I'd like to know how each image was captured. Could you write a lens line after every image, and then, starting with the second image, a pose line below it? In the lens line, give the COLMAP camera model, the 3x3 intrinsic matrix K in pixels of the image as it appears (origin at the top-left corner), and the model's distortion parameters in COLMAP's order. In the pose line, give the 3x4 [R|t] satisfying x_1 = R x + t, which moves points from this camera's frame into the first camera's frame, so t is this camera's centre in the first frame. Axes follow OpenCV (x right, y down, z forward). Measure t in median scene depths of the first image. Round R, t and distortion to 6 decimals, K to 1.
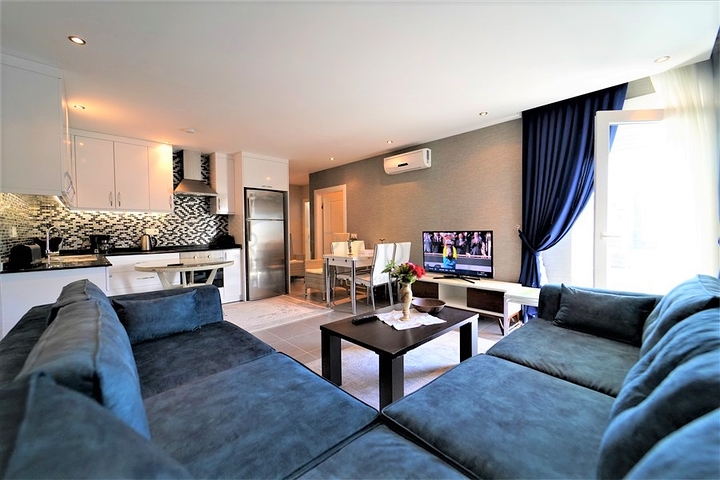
lens RADIAL K [[290.0, 0, 355.8], [0, 290.0, 241.2], [0, 0, 1]] dist [-0.001506, -0.000056]
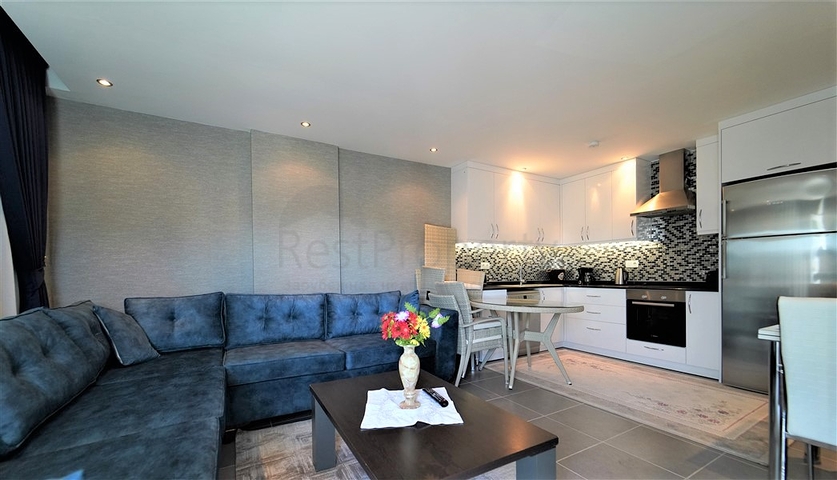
lens RADIAL K [[331.8, 0, 416.8], [0, 331.8, 270.9], [0, 0, 1]] dist [0.000368, 0.000015]
pose [[-0.223767, 0.004087, -0.974634, 0.428881], [-0.024294, 0.999657, 0.009770, -0.006077], [0.974340, 0.025864, -0.223591, 0.619847]]
